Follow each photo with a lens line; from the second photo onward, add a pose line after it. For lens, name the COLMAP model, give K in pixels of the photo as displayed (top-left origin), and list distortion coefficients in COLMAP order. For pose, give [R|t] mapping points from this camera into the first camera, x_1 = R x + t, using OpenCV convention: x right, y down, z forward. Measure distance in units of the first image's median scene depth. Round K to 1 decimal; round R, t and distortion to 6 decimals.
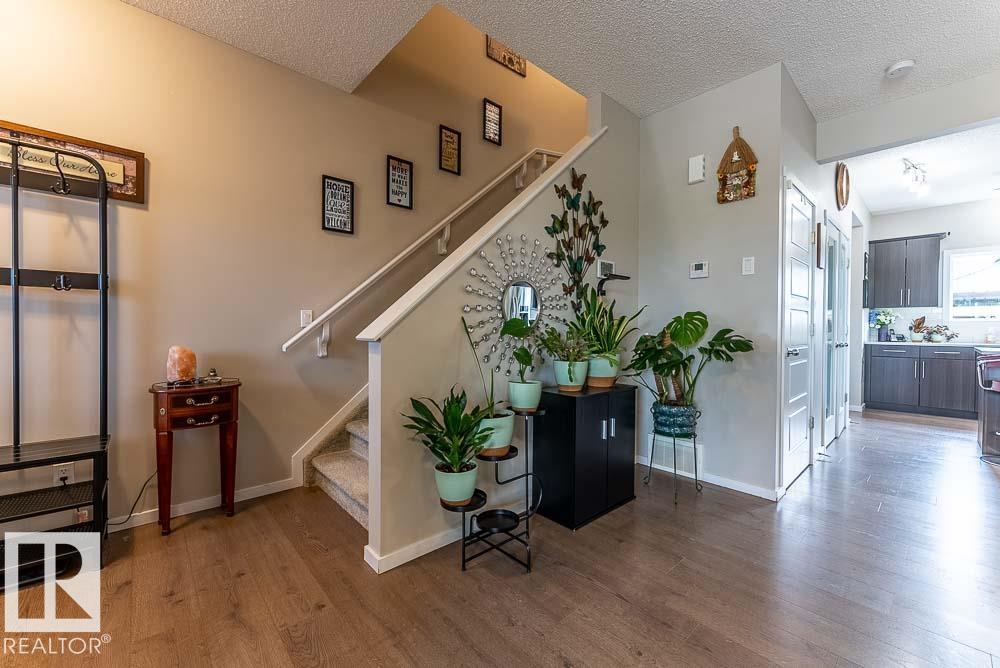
lens RADIAL K [[395.6, 0, 493.4], [0, 395.6, 331.7], [0, 0, 1]] dist [-0.010056, -0.000338]
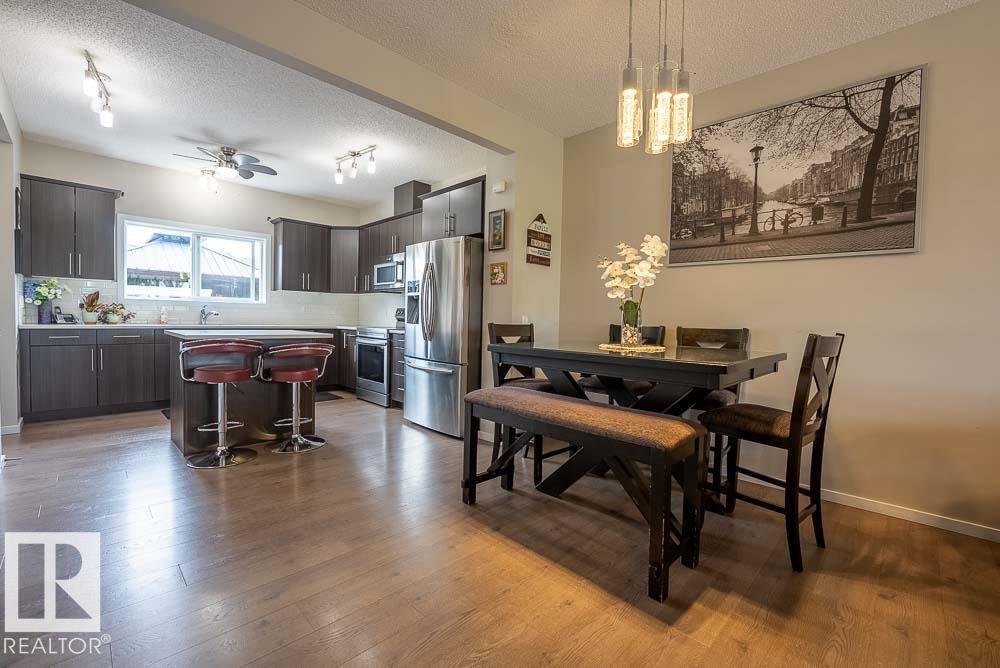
lens RADIAL K [[434.8, 0, 501.1], [0, 434.8, 334.8], [0, 0, 1]] dist [-0.018310, 0.000696]
pose [[-0.056803, -0.042440, 0.997483, 0.193130], [-0.013544, 0.999037, 0.041735, 0.001266], [-0.998294, -0.011139, -0.057323, 0.238671]]
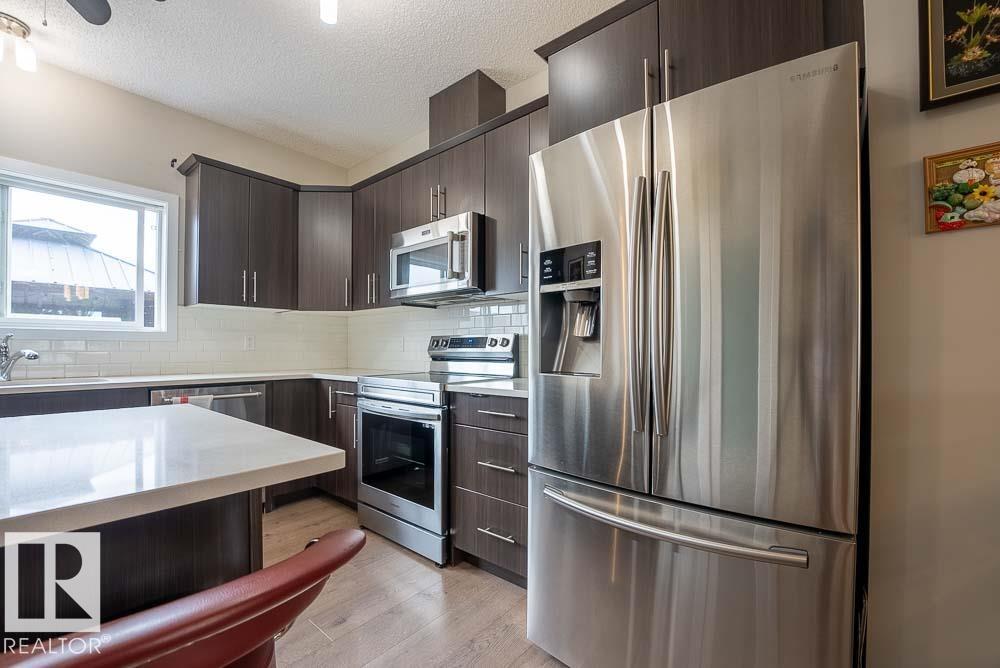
lens RADIAL K [[418.8, 0, 487.6], [0, 418.8, 345.2], [0, 0, 1]] dist [-0.019038, 0.001102]
pose [[-0.129900, 0.004318, 0.991518, 0.761952], [0.009723, 0.999948, -0.003081, -0.001347], [-0.991479, 0.009240, -0.129935, 0.441312]]
